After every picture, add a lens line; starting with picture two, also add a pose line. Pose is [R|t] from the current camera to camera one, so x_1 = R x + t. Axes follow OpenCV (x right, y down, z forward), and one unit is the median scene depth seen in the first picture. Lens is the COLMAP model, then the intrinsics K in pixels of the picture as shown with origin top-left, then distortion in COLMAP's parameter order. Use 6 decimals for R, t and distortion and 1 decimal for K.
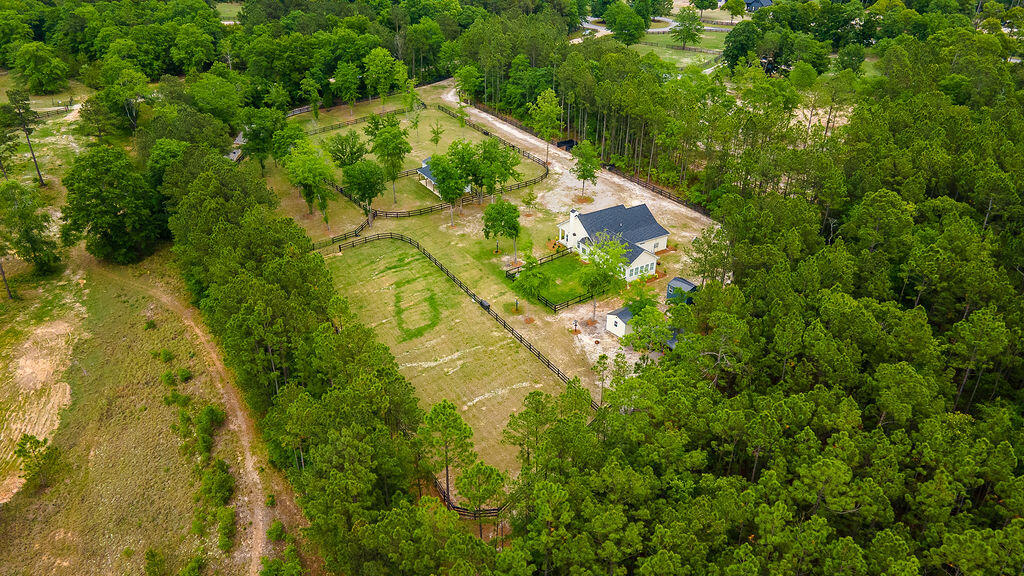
lens RADIAL K [[749.8, 0, 512.8], [0, 749.8, 288.0], [0, 0, 1]] dist [0.029144, 0.008554]
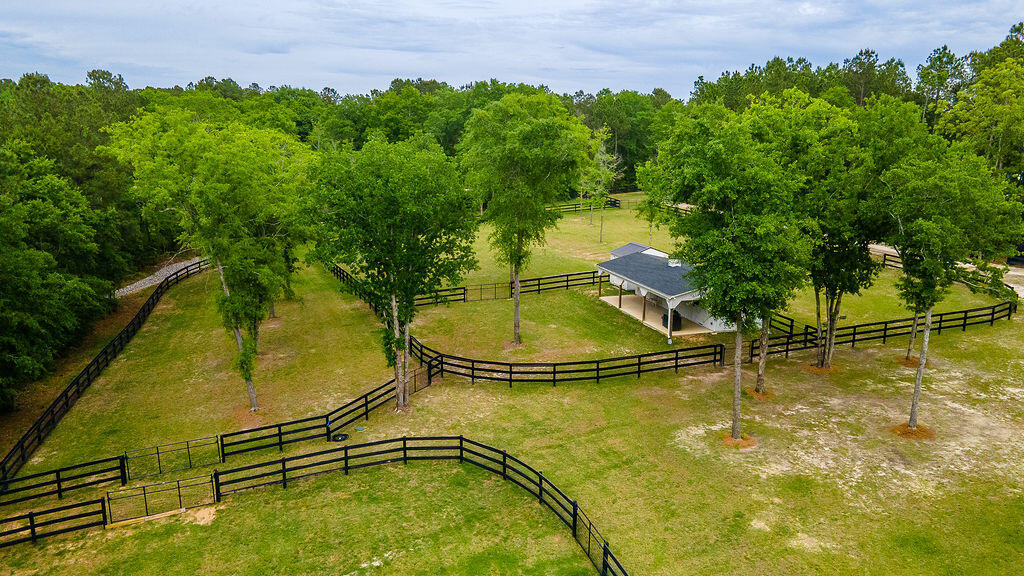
lens RADIAL K [[749.8, 0, 512.4], [0, 749.8, 287.8], [0, 0, 1]] dist [0.029144, 0.008554]
pose [[0.971444, 0.052743, -0.231333, -0.093741], [-0.115149, 0.957266, -0.265297, -0.056013], [0.207455, 0.284358, 0.936004, 0.746668]]
